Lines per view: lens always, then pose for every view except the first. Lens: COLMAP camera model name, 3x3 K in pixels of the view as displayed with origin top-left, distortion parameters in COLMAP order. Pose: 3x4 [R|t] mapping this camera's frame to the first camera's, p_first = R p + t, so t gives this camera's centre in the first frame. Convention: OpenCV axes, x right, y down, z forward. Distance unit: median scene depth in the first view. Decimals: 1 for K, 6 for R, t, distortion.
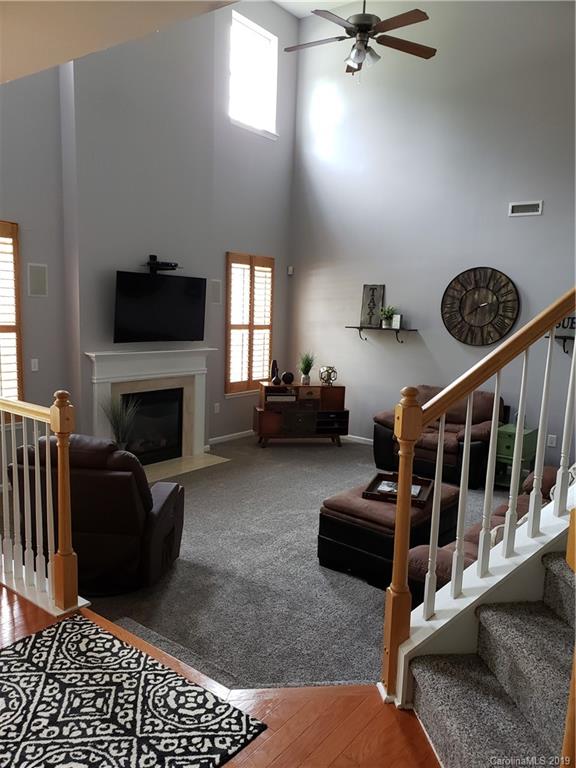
lens RADIAL K [[599.5, 0, 279.6], [0, 599.5, 401.7], [0, 0, 1]] dist [0.035355, -0.023782]
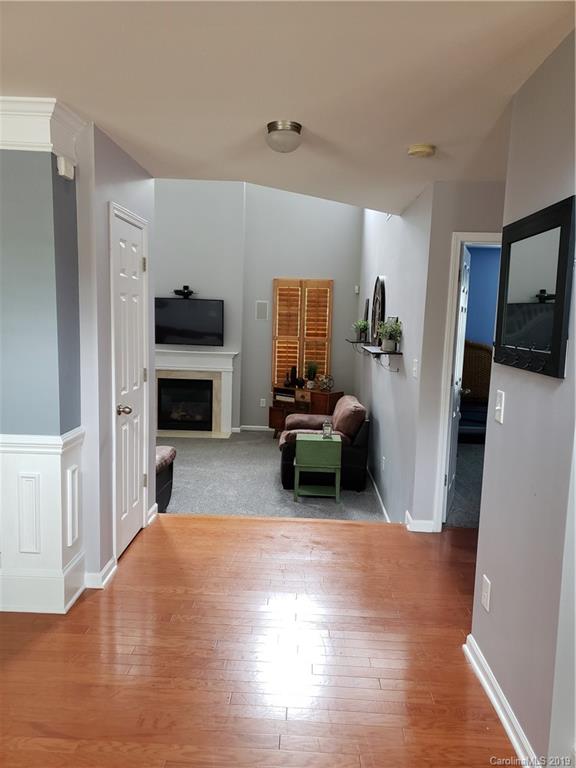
lens RADIAL K [[599.5, 0, 284.3], [0, 599.5, 399.1], [0, 0, 1]] dist [0.035355, -0.023782]
pose [[0.588391, 0.093007, -0.803209, 1.027474], [-0.136487, 0.990533, 0.014715, -0.022802], [0.796974, 0.100969, 0.595515, 0.322005]]
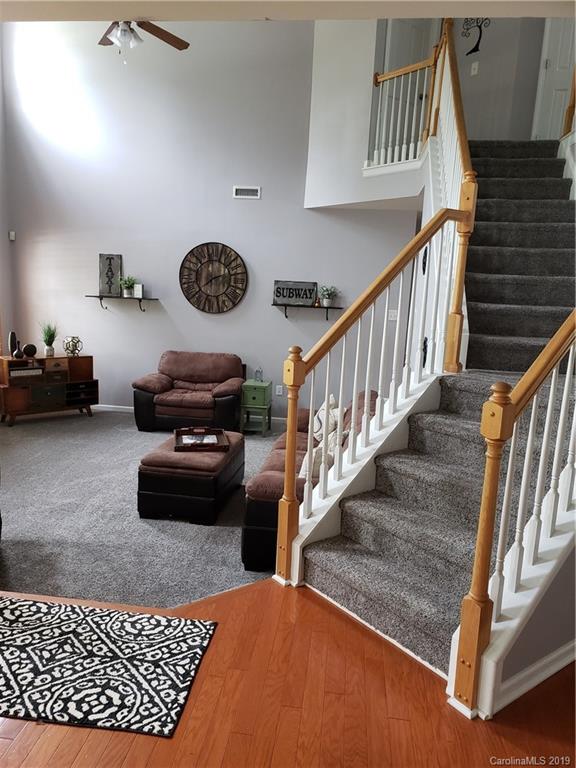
lens RADIAL K [[599.5, 0, 279.6], [0, 599.5, 404.4], [0, 0, 1]] dist [0.035355, -0.023782]
pose [[0.861623, -0.097834, 0.498031, -0.143991], [0.069216, 0.994729, 0.075659, 0.000852], [-0.502807, -0.030718, 0.863852, -0.037816]]
